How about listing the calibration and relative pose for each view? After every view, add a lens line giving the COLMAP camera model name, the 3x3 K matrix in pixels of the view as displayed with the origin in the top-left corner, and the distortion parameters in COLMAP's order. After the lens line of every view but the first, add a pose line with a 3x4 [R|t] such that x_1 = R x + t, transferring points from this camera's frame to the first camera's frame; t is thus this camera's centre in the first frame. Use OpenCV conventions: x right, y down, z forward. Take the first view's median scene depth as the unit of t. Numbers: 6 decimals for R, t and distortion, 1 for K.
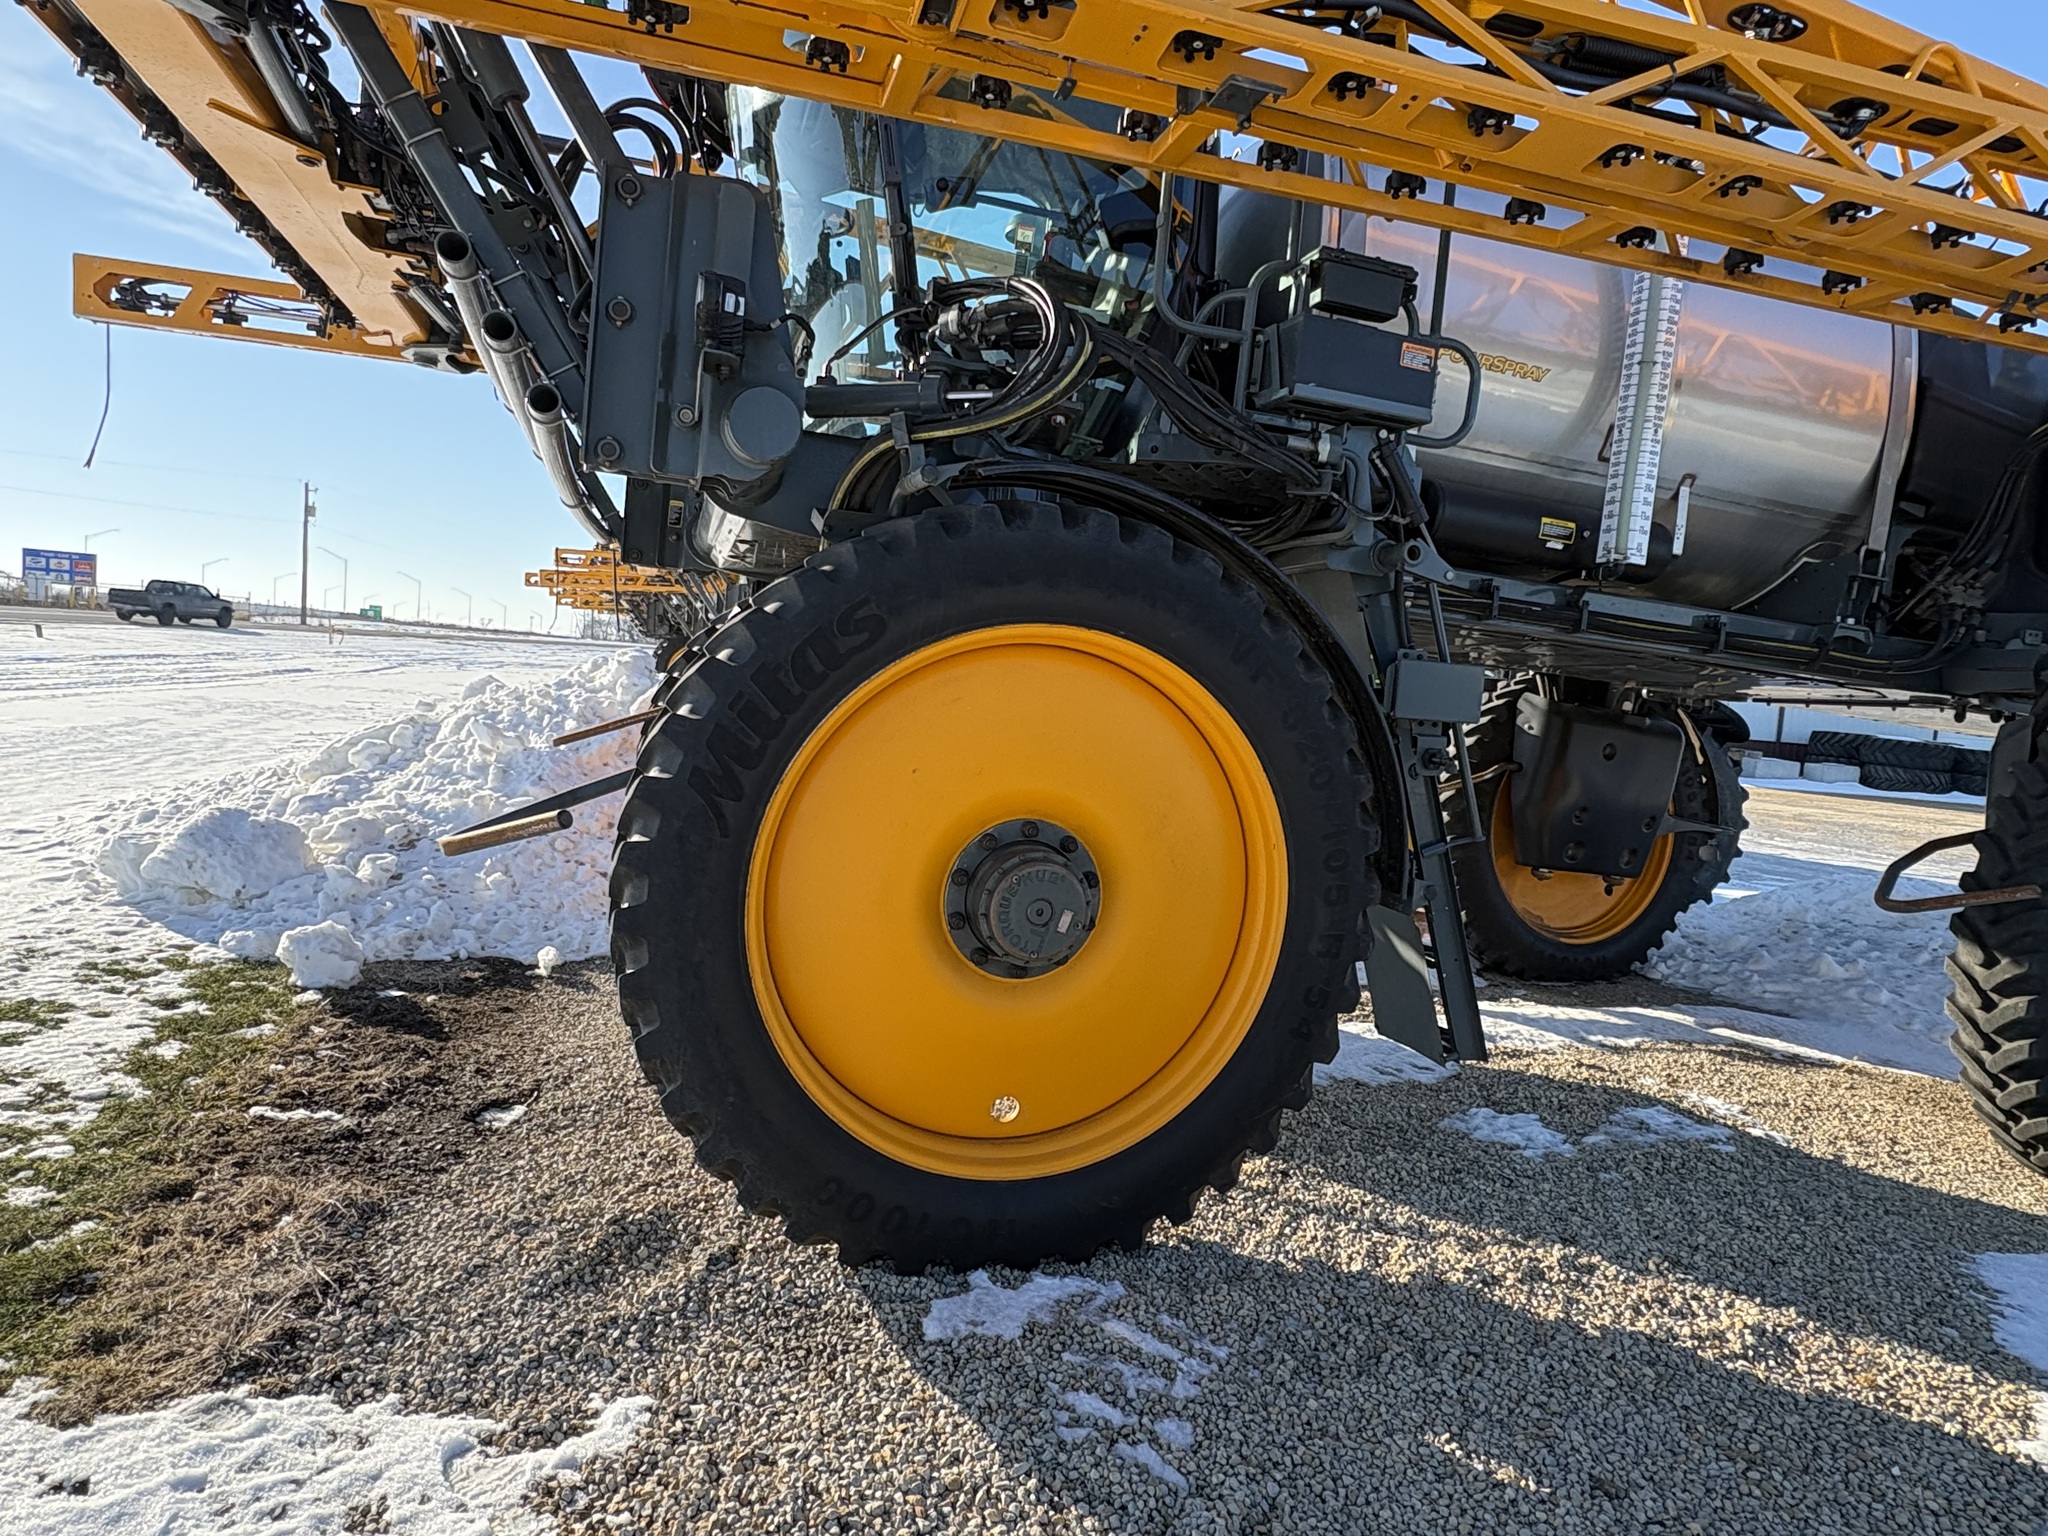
lens RADIAL K [[1171.5, 0, 1026.4], [0, 1171.5, 765.8], [0, 0, 1]] dist [-0.001413, 0.000010]
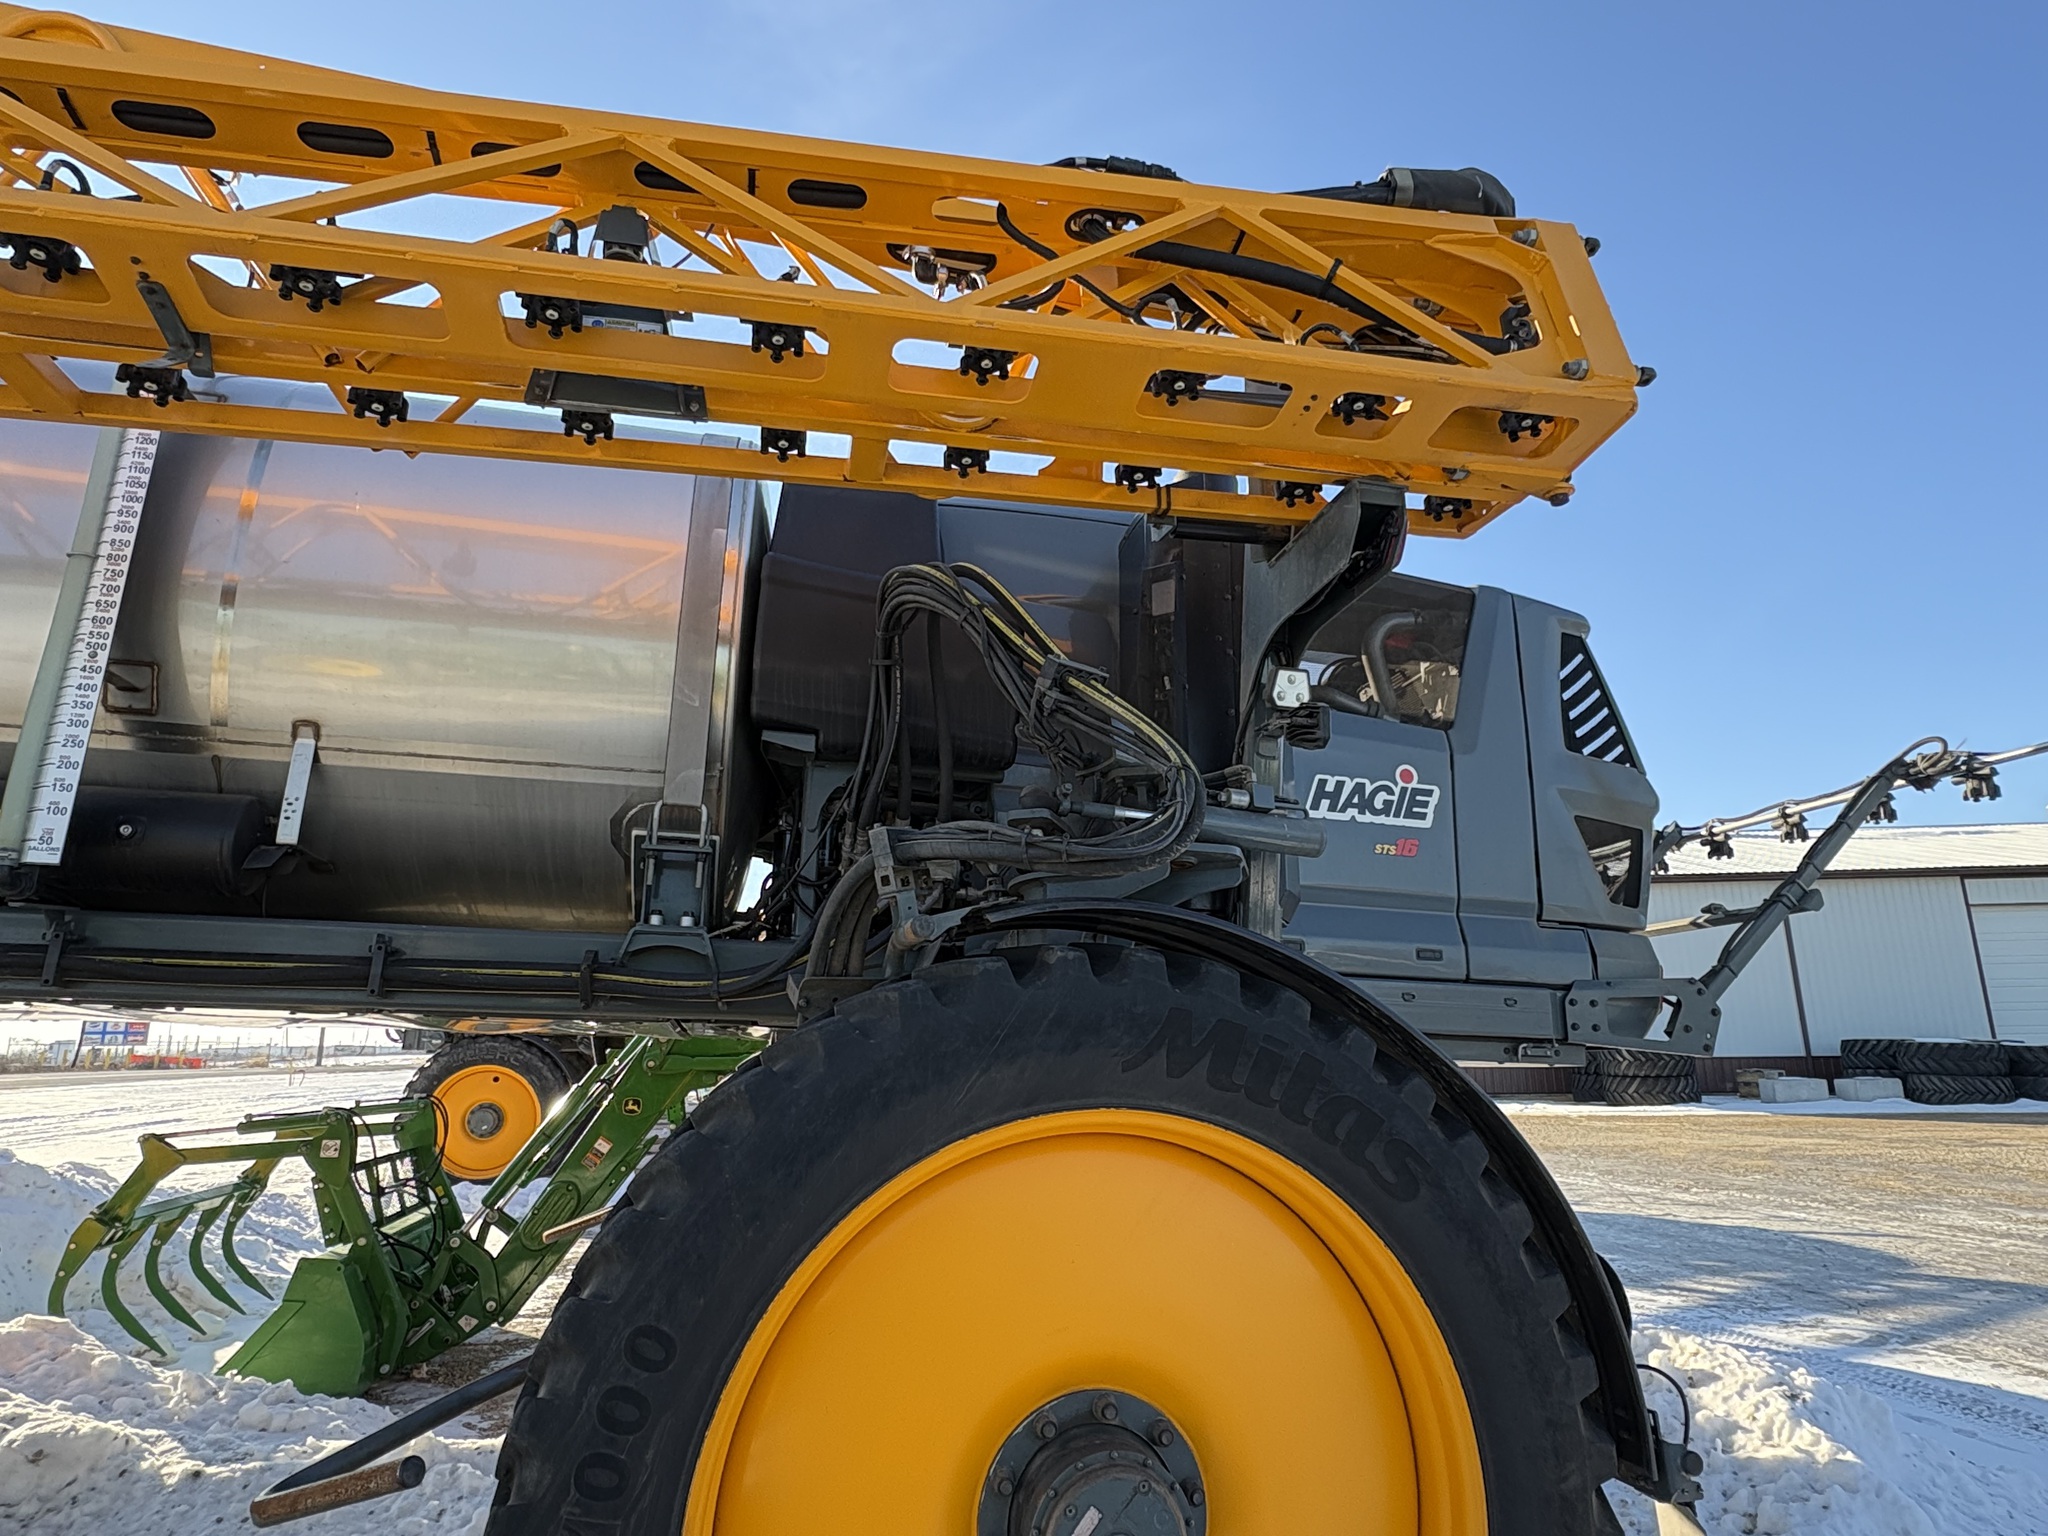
lens RADIAL K [[1172.9, 0, 1023.6], [0, 1172.9, 768.0], [0, 0, 1]] dist [0.000174, 0.000062]
pose [[0.993005, -0.104342, -0.055263, 1.051128], [0.082069, 0.946434, -0.312295, 0.009315], [0.084888, 0.305575, 0.948376, 0.459249]]
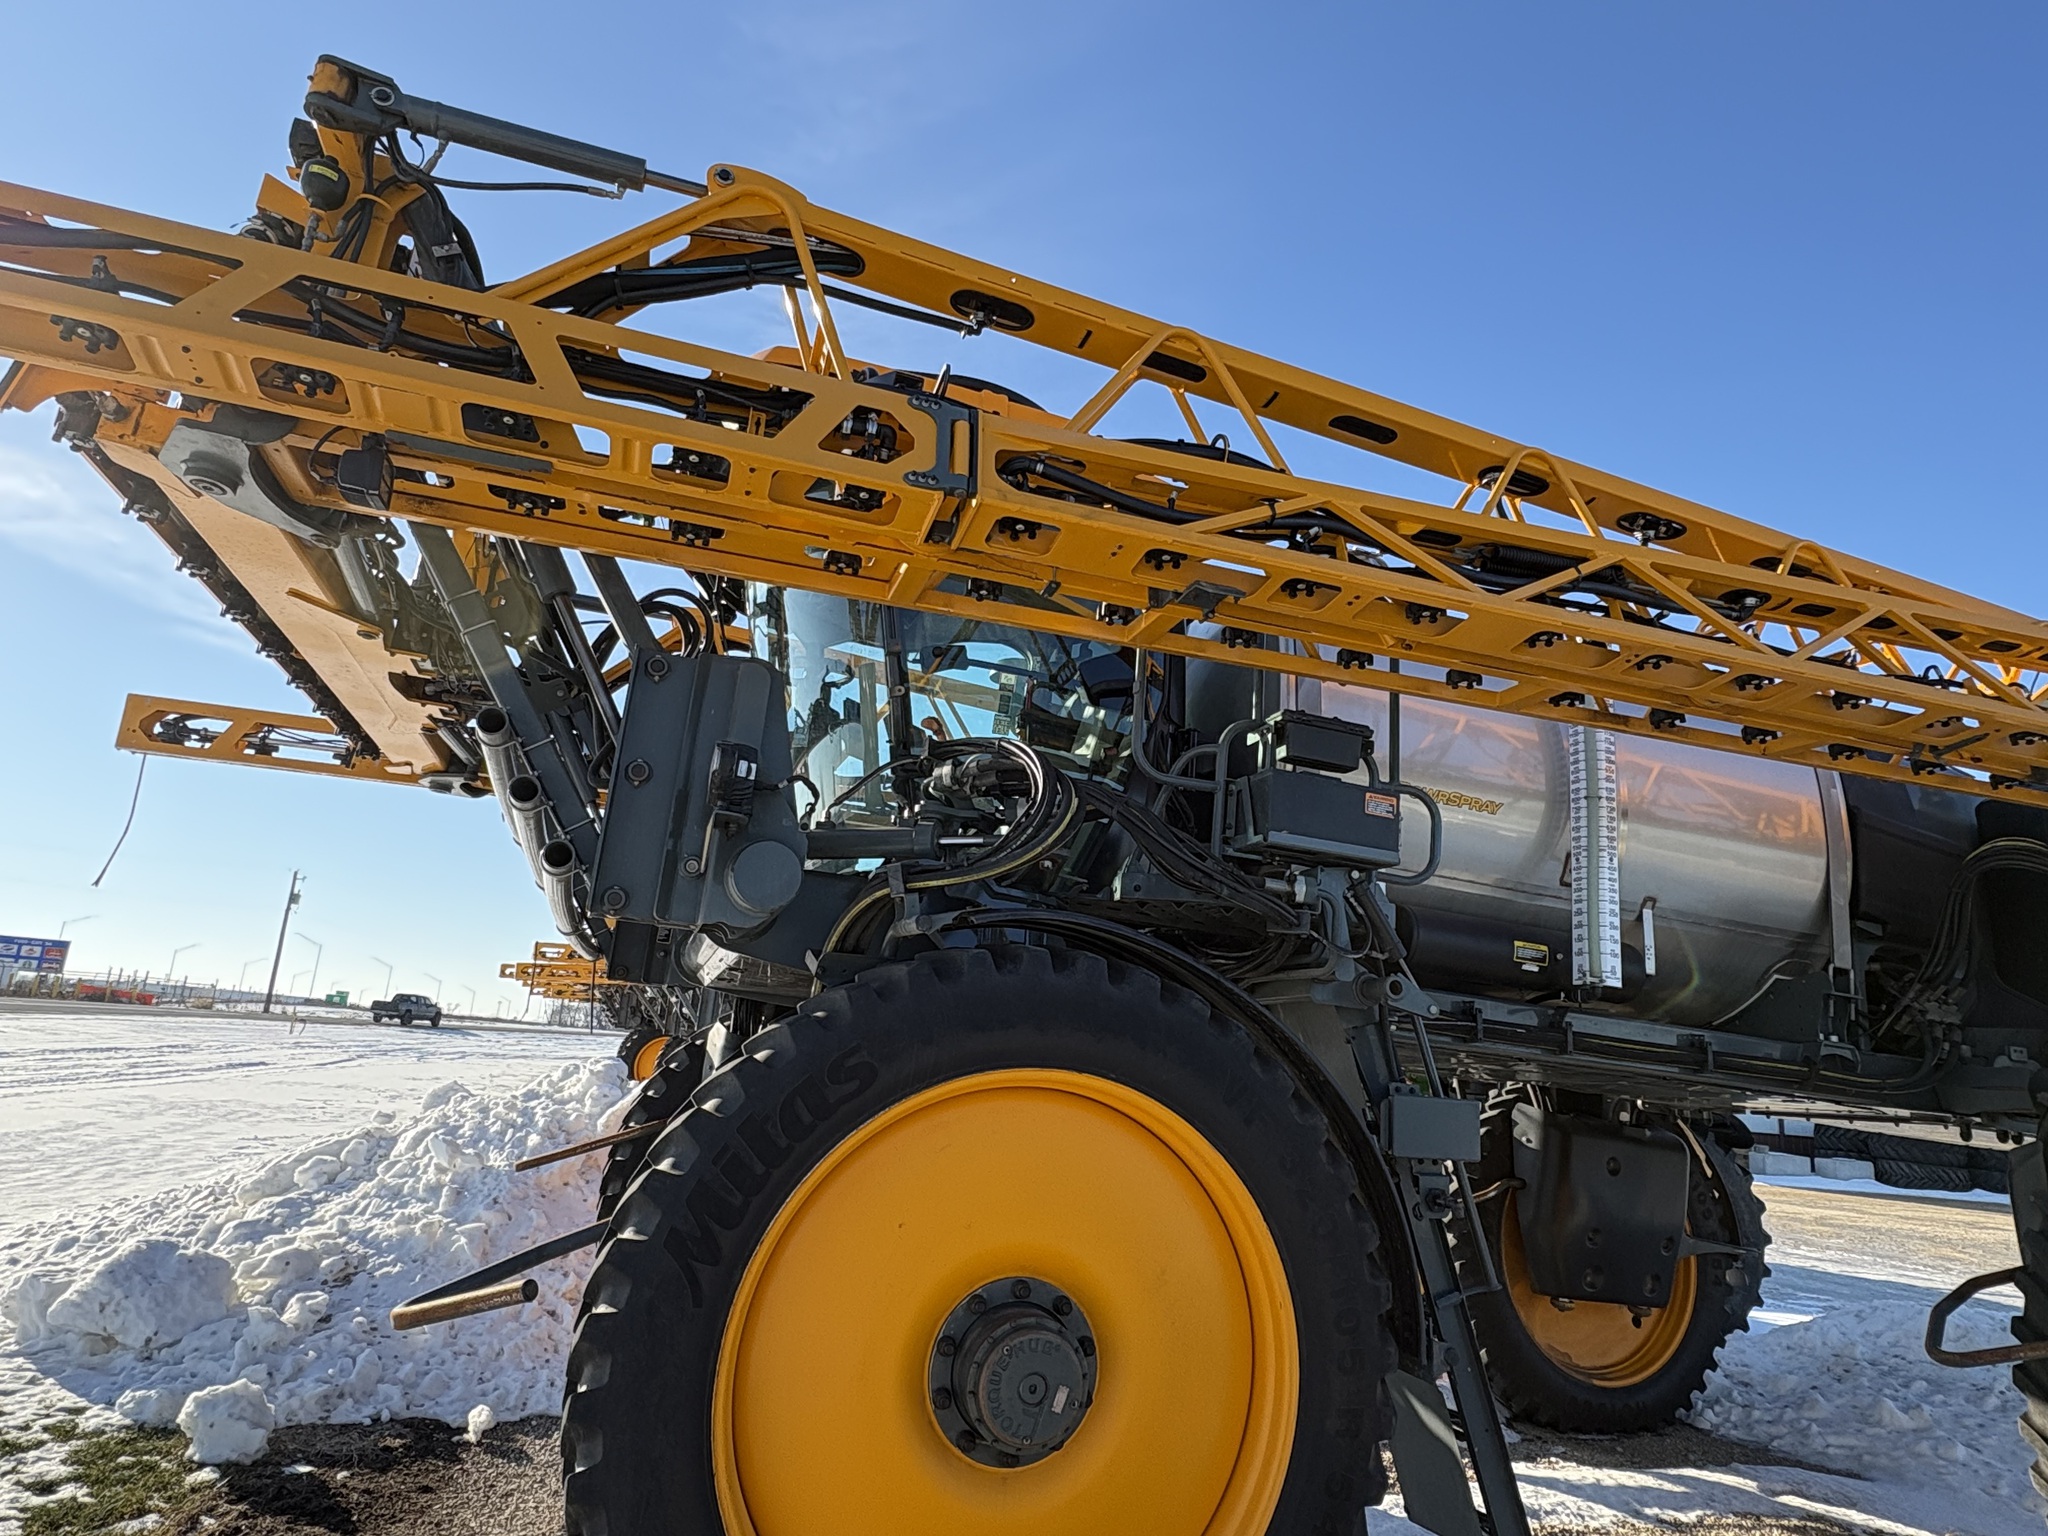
lens RADIAL K [[1171.5, 0, 1014.6], [0, 1171.5, 777.4], [0, 0, 1]] dist [-0.001413, 0.000010]
pose [[0.999940, -0.000187, 0.010968, -0.008884], [0.003573, 0.950894, -0.309495, -0.032412], [-0.010371, 0.309516, 0.950838, -0.016001]]
